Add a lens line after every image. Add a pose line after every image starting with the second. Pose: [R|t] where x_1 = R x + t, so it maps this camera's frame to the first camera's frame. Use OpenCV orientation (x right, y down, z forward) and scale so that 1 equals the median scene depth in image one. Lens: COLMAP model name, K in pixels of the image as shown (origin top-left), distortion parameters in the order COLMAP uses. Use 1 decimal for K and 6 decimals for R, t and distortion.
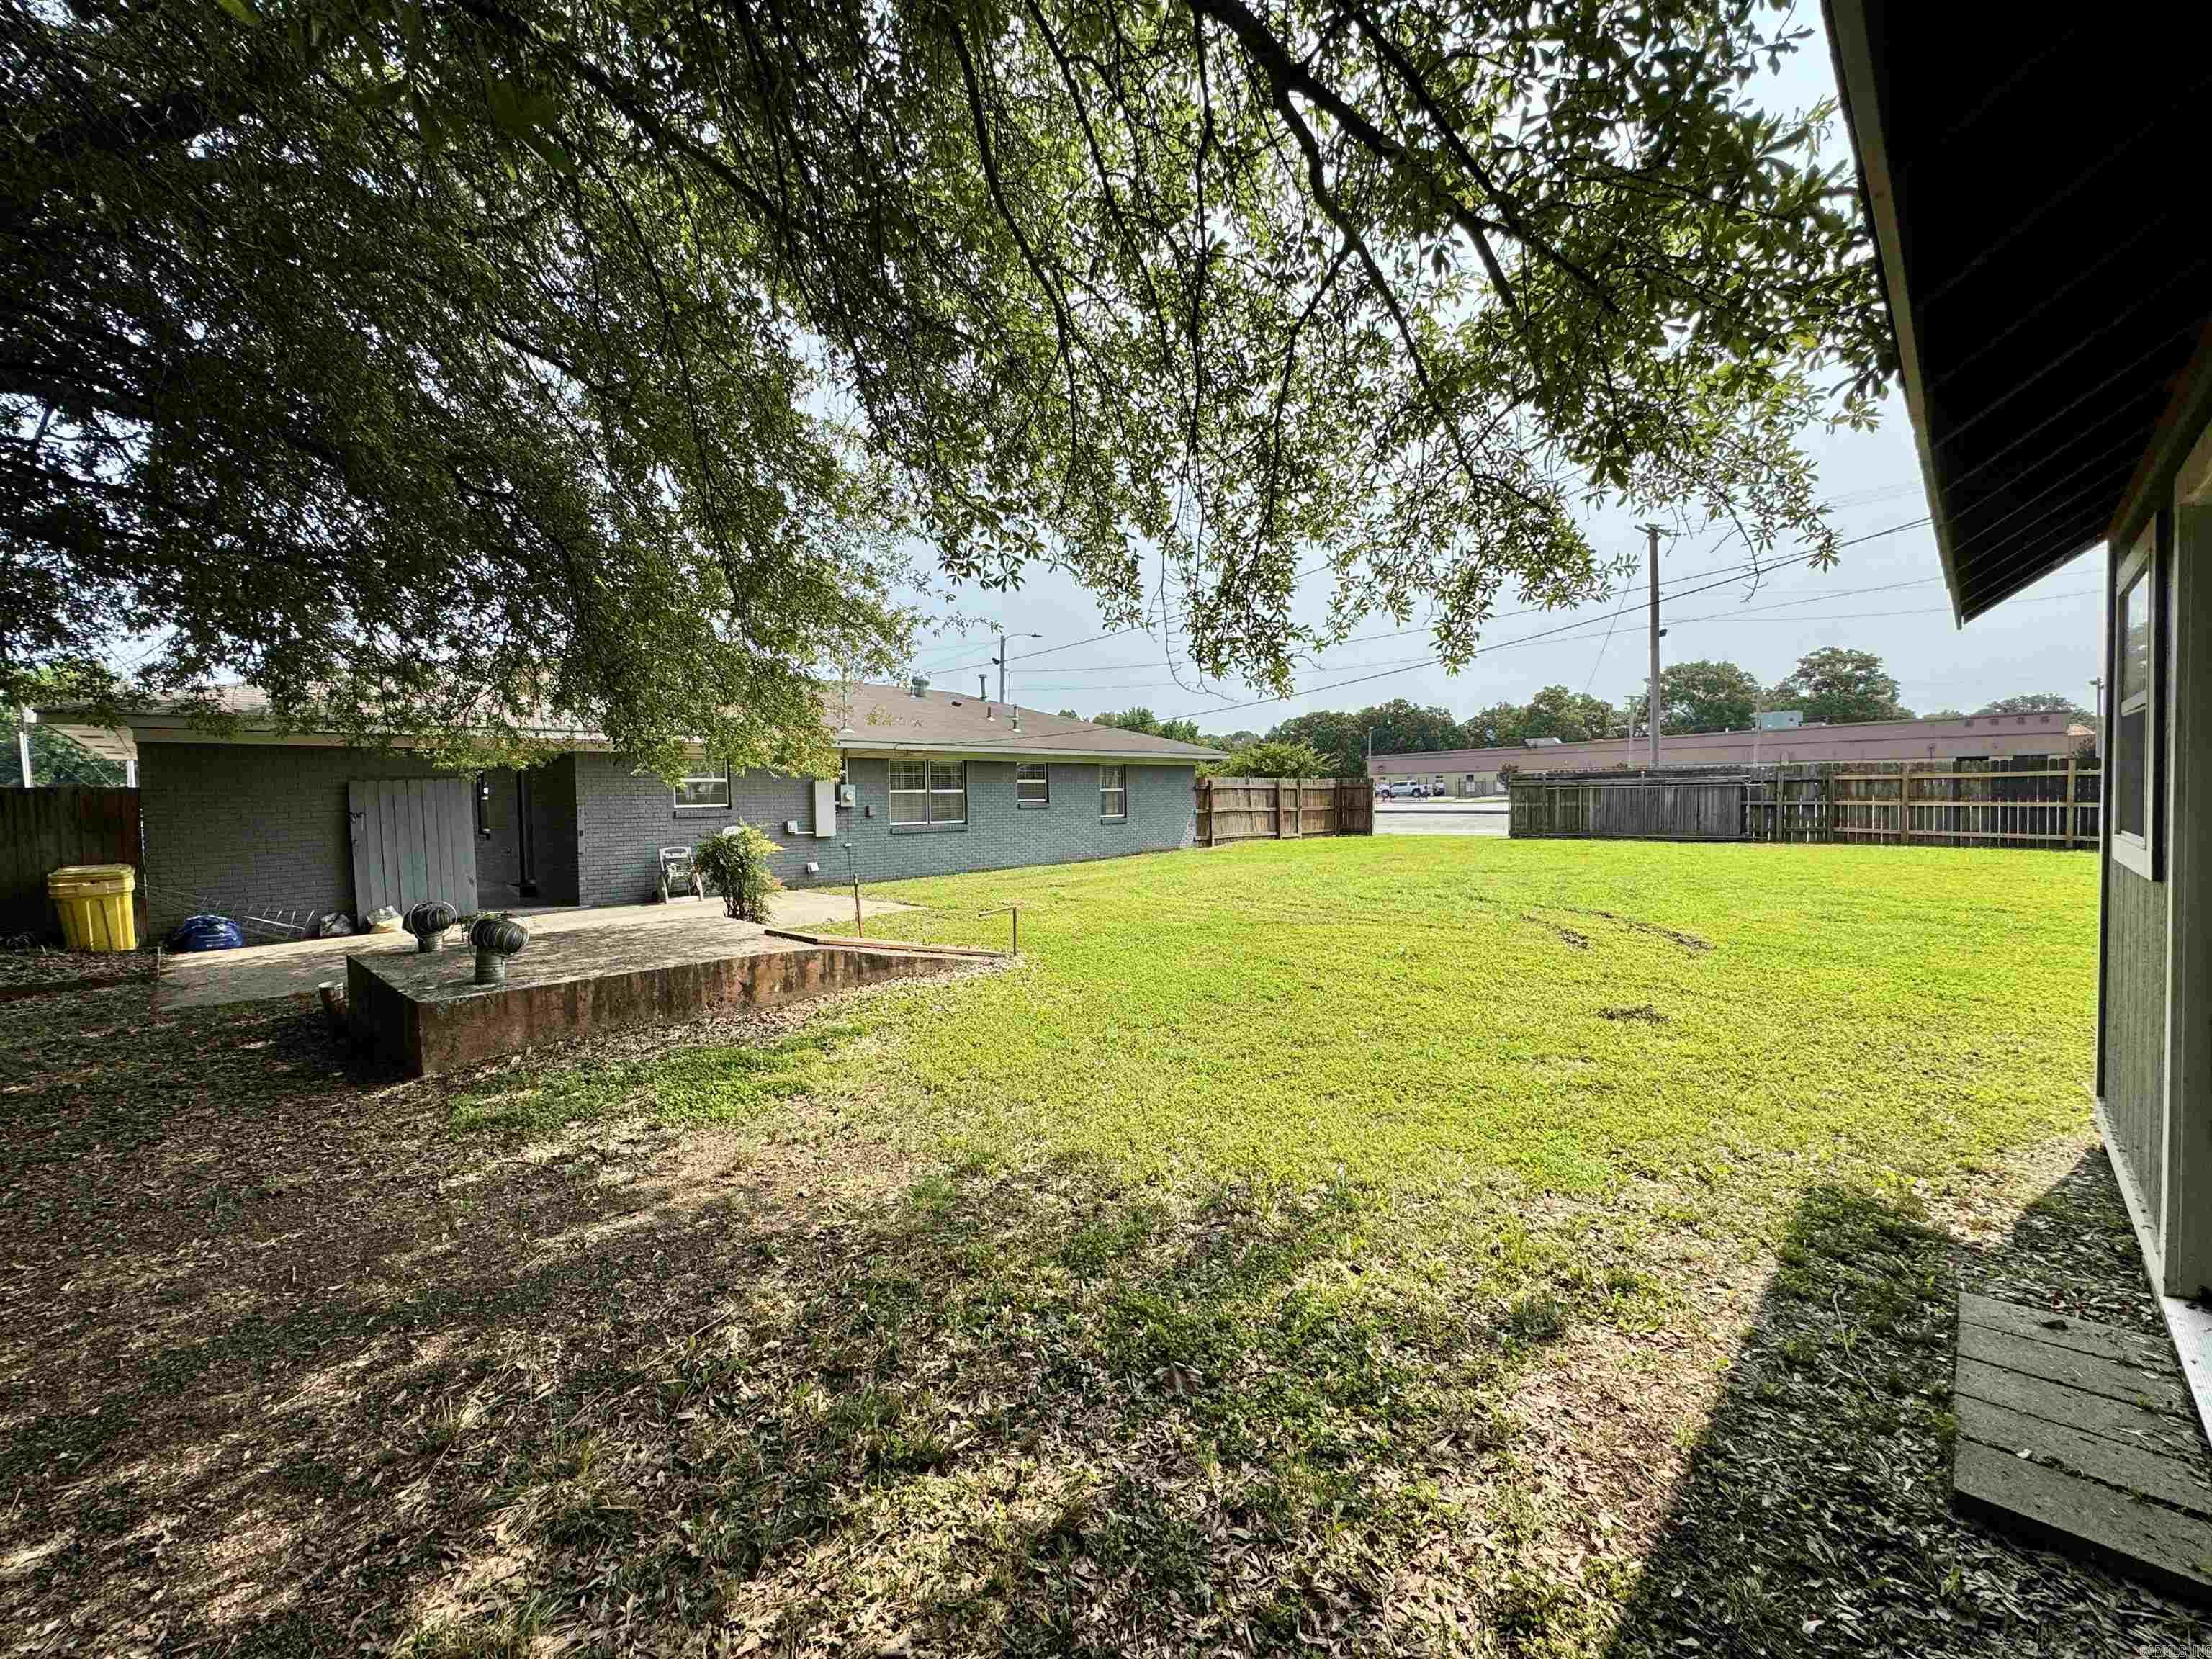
lens RADIAL K [[872.1, 0, 1106.0], [0, 872.1, 829.5], [0, 0, 1]] dist [-0.001562, 0.000672]
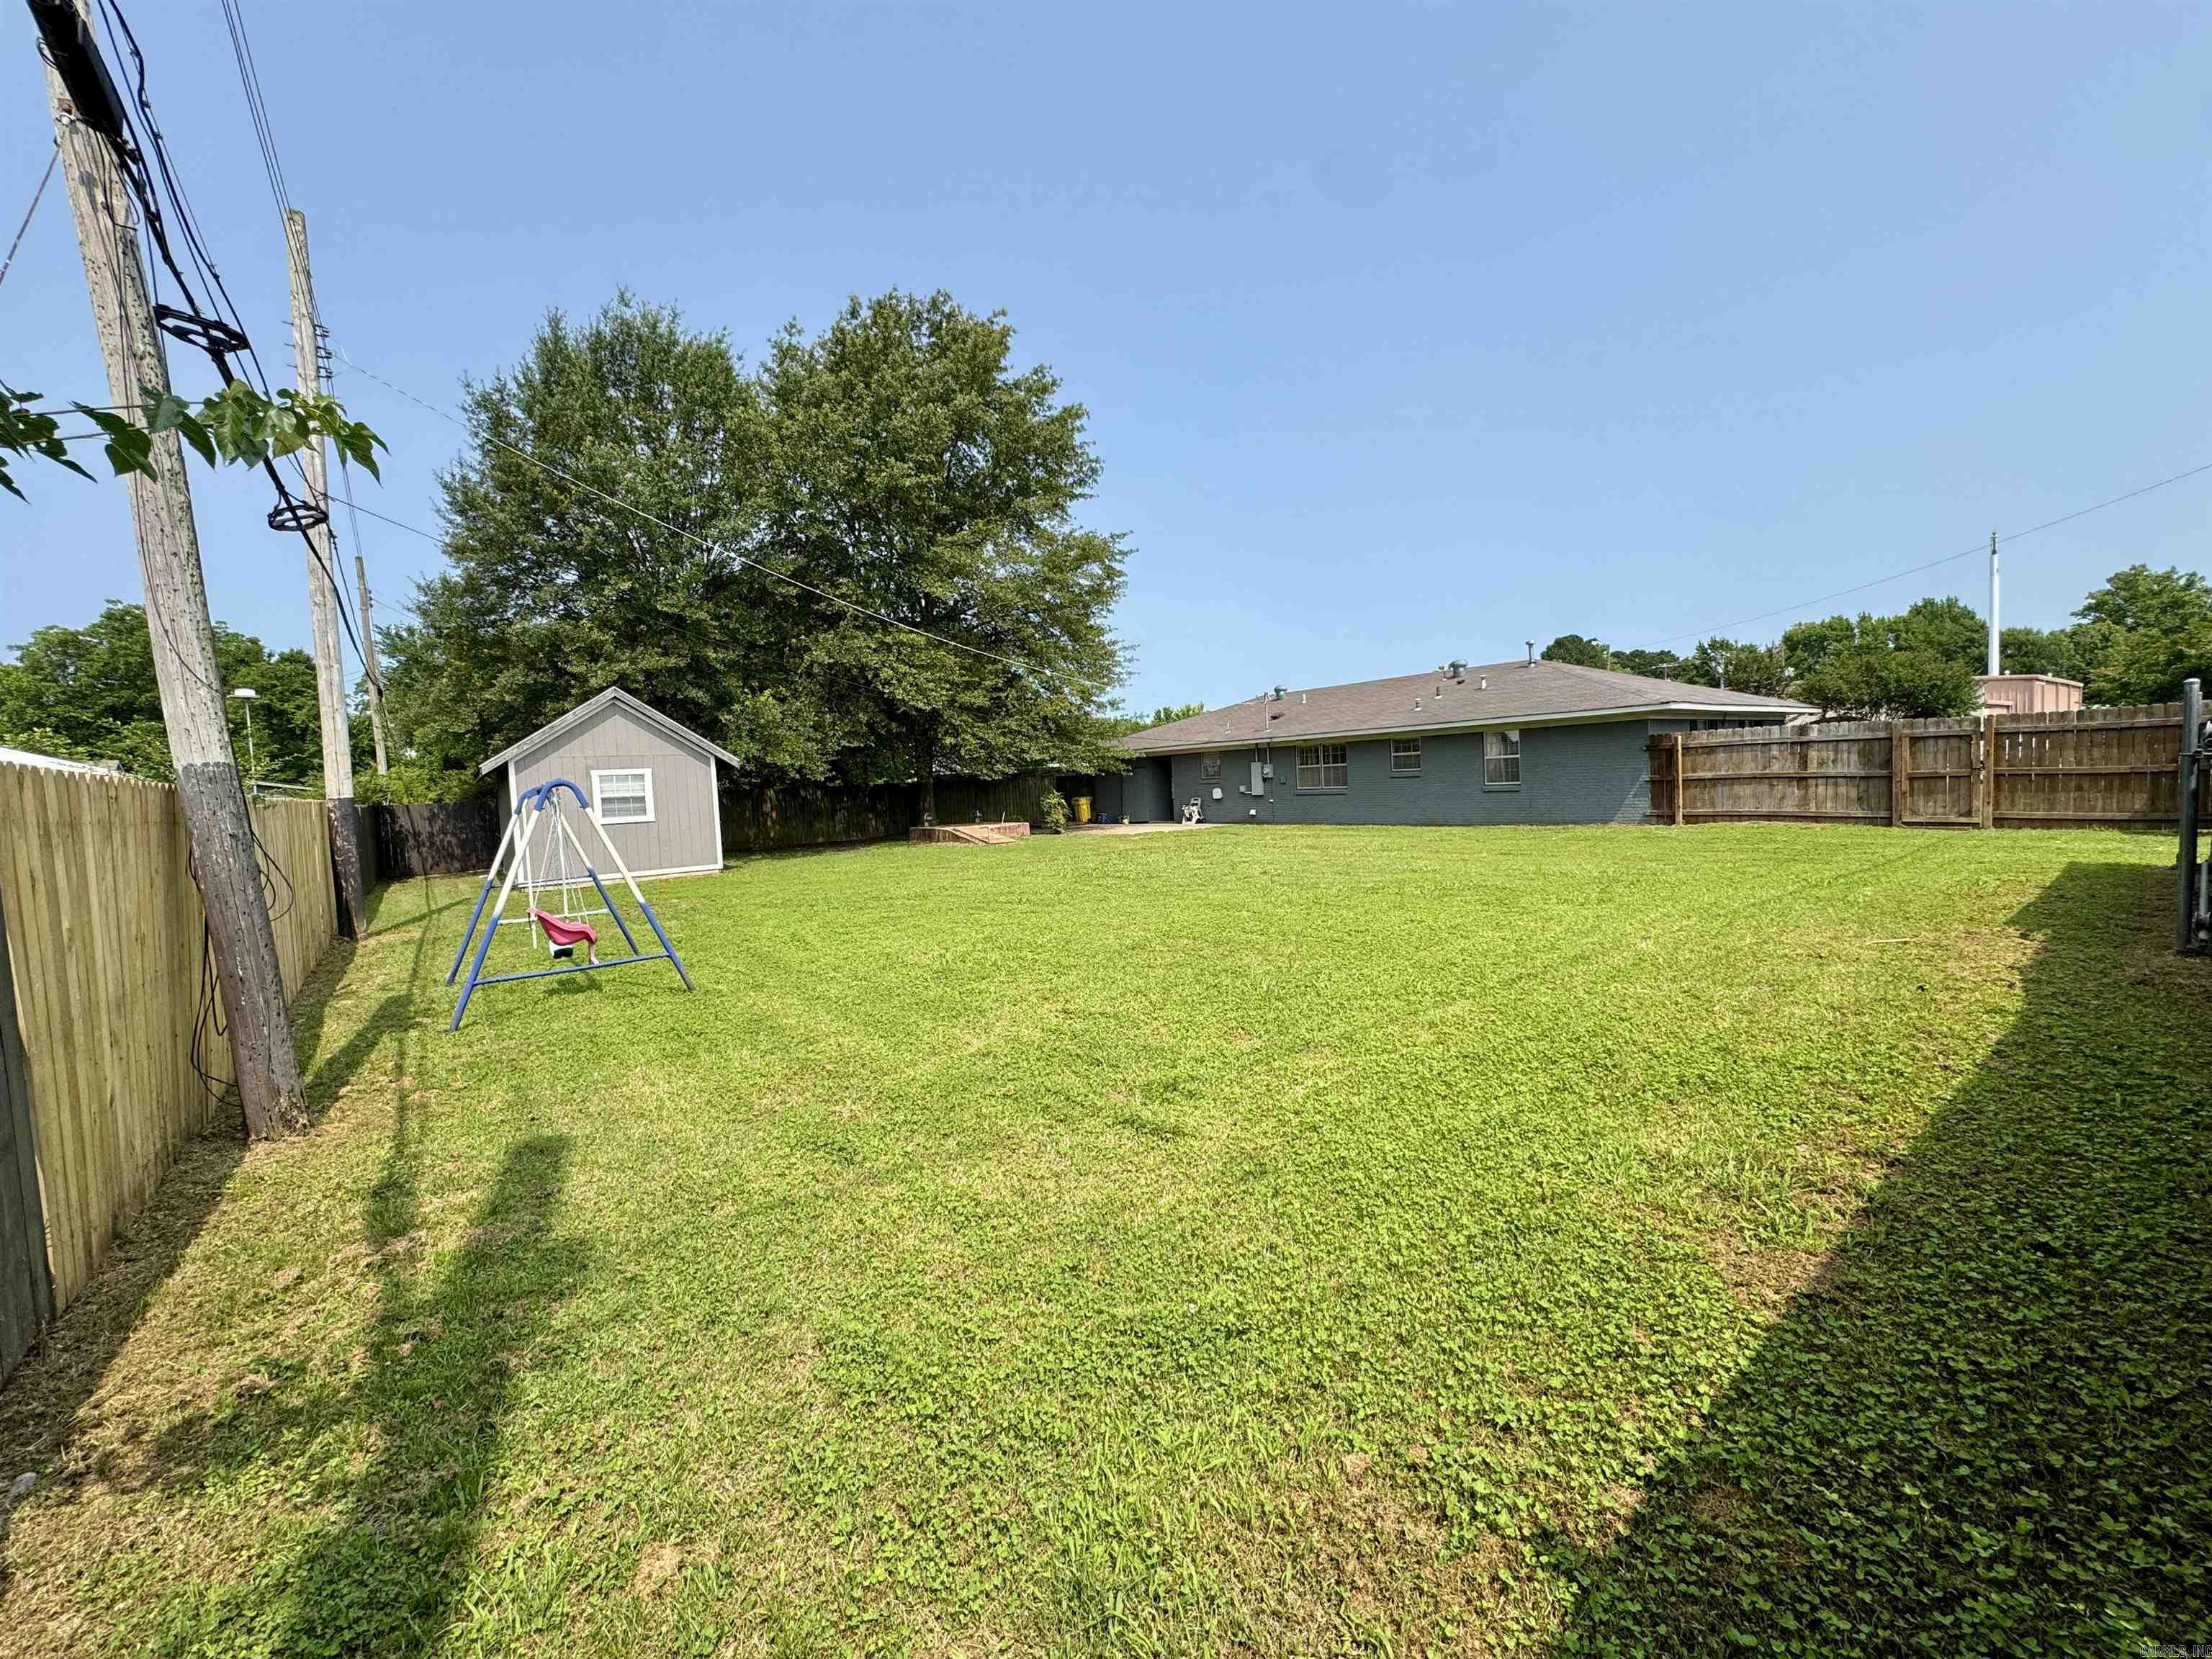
lens RADIAL K [[872.1, 0, 1106.0], [0, 872.1, 829.5], [0, 0, 1]] dist [-0.001562, 0.000672]
pose [[-0.128981, 0.081354, -0.988304, 0.876845], [0.013232, 0.996682, 0.080317, -0.041206], [0.991559, -0.002718, -0.129630, 0.587016]]
